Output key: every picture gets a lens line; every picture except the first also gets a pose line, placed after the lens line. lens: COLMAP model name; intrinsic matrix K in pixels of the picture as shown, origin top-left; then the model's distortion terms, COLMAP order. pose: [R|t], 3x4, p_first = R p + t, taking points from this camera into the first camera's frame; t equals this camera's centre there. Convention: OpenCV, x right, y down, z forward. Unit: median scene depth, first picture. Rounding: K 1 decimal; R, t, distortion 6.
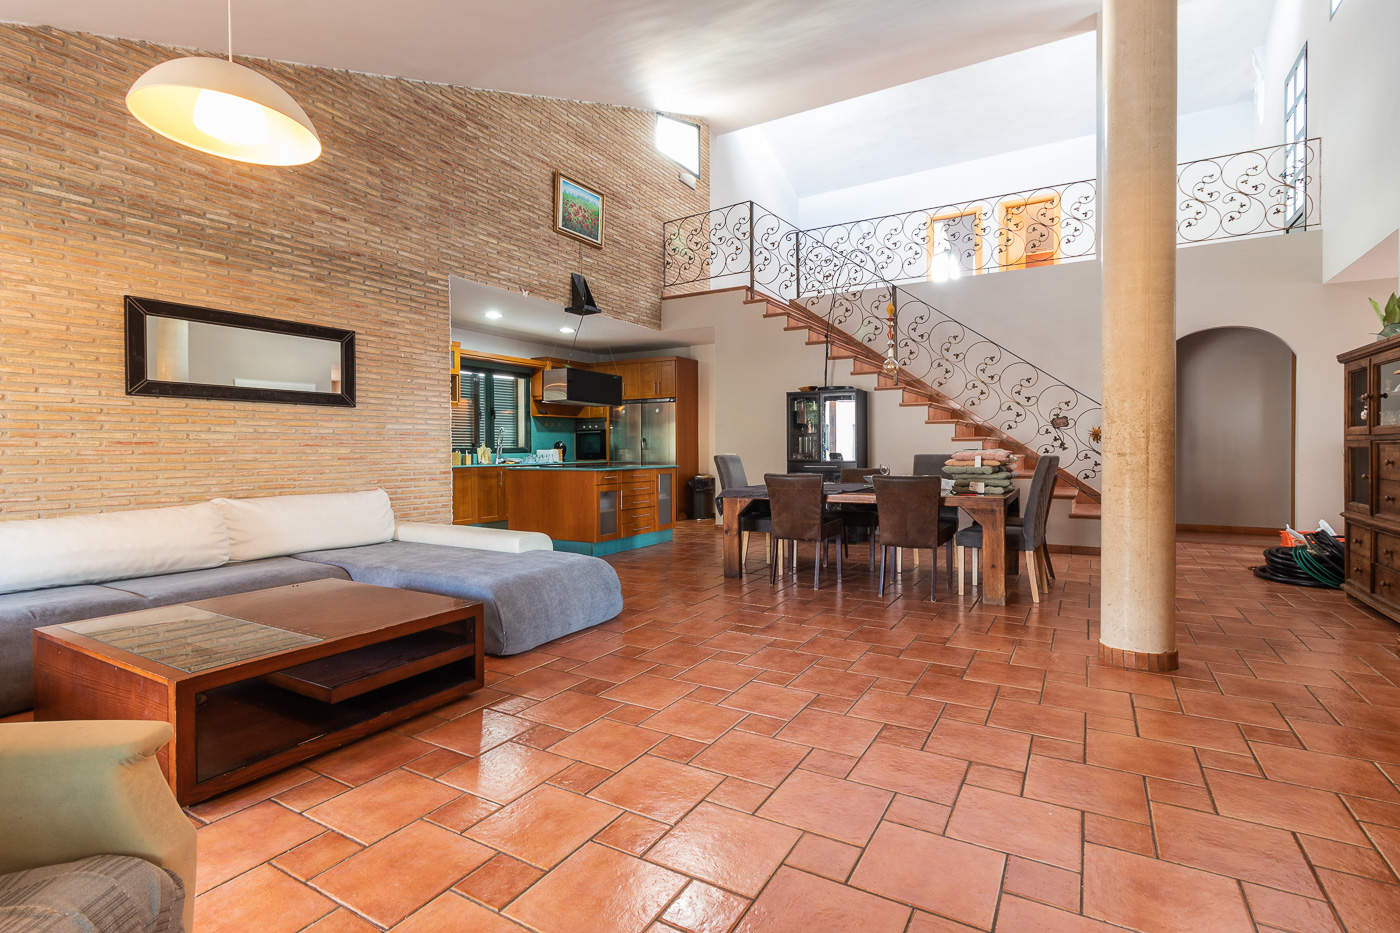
lens RADIAL K [[644.1, 0, 740.2], [0, 644.1, 453.0], [0, 0, 1]] dist [0.004721, 0.000713]
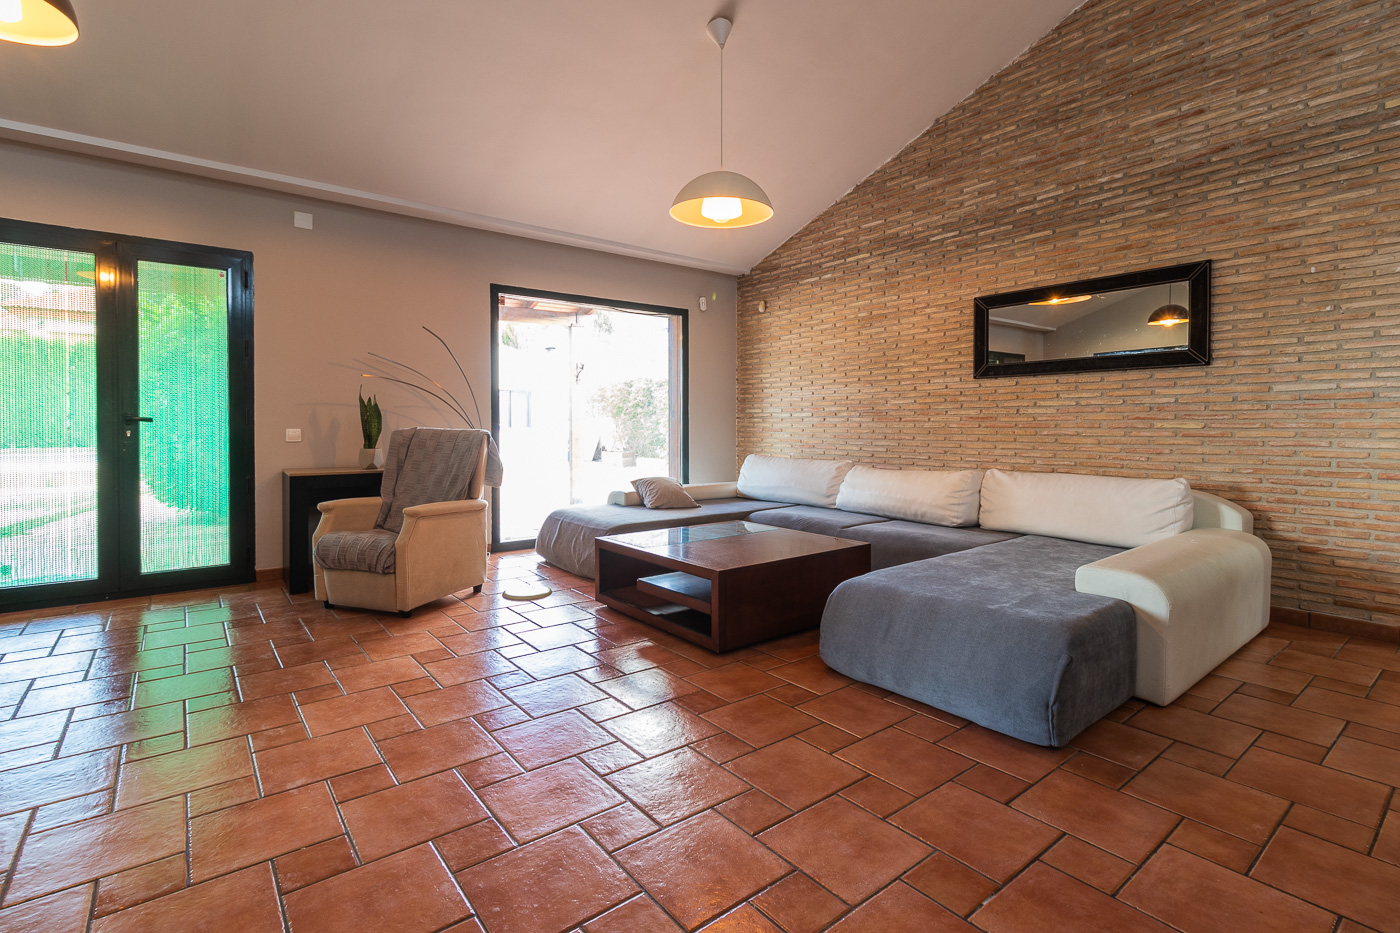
lens RADIAL K [[646.1, 0, 648.9], [0, 646.1, 433.2], [0, 0, 1]] dist [0.001696, 0.000268]
pose [[-0.431247, 0.015114, -0.902107, 0.302132], [-0.004107, 0.999816, 0.018714, -0.005248], [0.902225, 0.011775, -0.431106, 0.688371]]
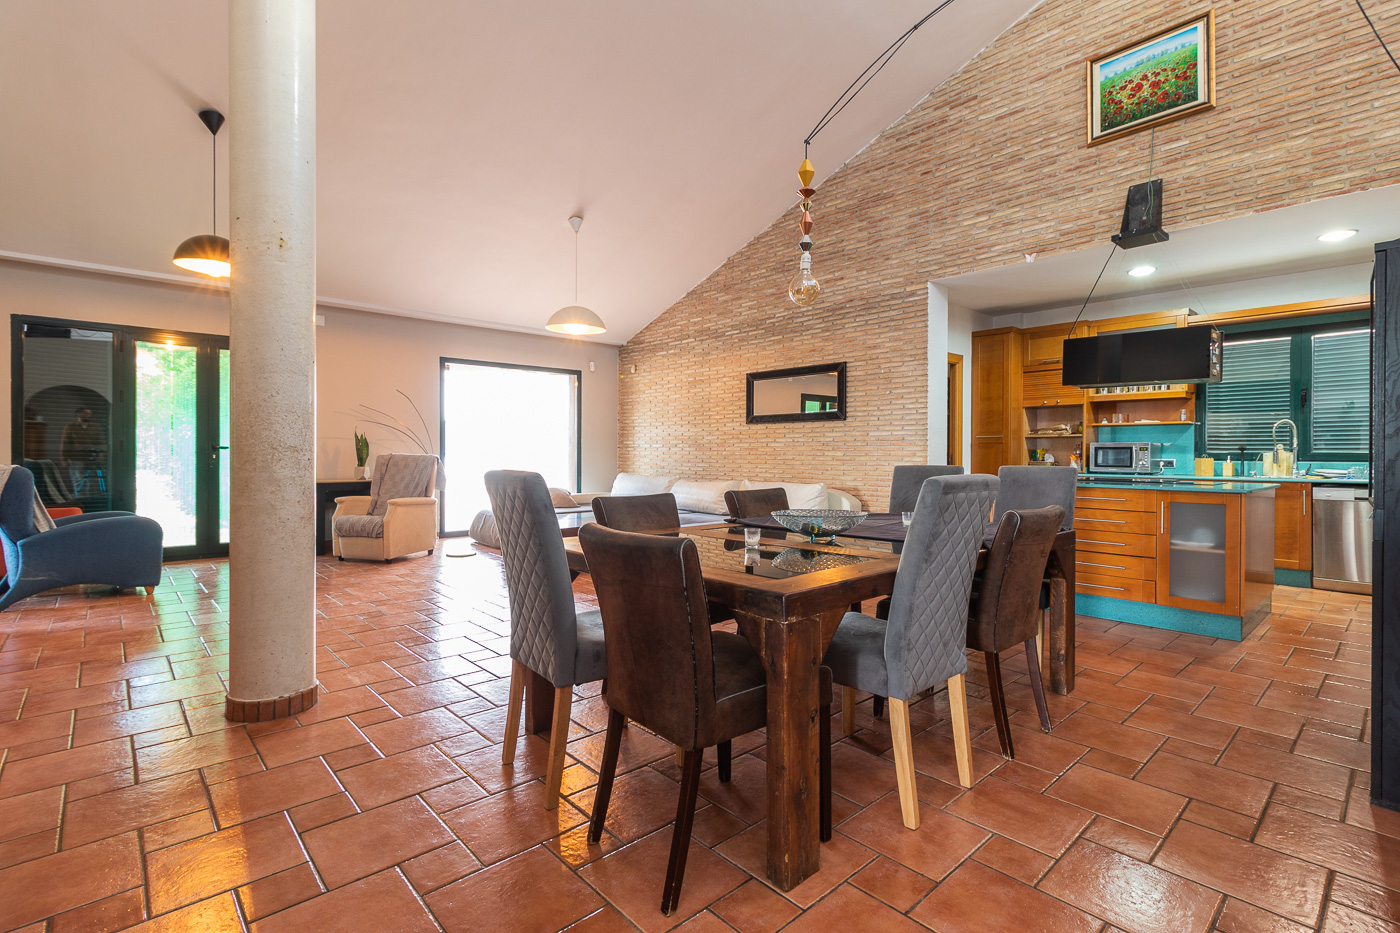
lens RADIAL K [[671.3, 0, 630.0], [0, 671.3, 453.1], [0, 0, 1]] dist [0.001571, 0.000321]
pose [[-0.397496, 0.003532, -0.917597, 0.744991], [-0.008624, 0.999934, 0.007584, -0.010878], [0.917563, 0.010928, -0.397439, 1.050126]]
